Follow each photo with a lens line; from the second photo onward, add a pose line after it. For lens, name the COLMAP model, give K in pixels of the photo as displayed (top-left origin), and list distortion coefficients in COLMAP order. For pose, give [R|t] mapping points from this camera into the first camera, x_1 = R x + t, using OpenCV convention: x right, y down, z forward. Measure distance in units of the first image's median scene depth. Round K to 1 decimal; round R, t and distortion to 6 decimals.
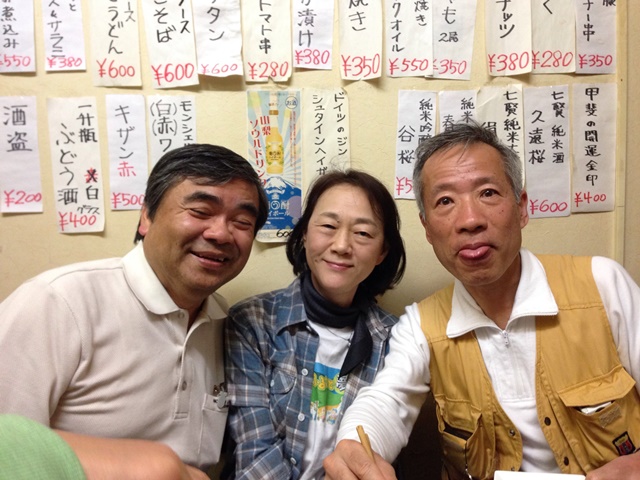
lens RADIAL K [[588.4, 0, 322.3], [0, 588.4, 234.2], [0, 0, 1]] dist [0.137211, -0.248887]
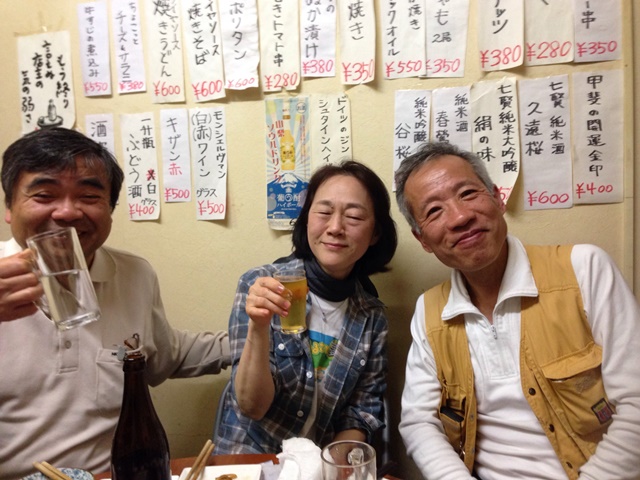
lens RADIAL K [[588.4, 0, 322.3], [0, 588.4, 234.2], [0, 0, 1]] dist [0.137211, -0.248887]
pose [[0.945625, 0.015767, -0.324876, 0.362376], [-0.016523, 0.999863, 0.000433, 0.020542], [0.324838, 0.004959, 0.945757, -0.065343]]
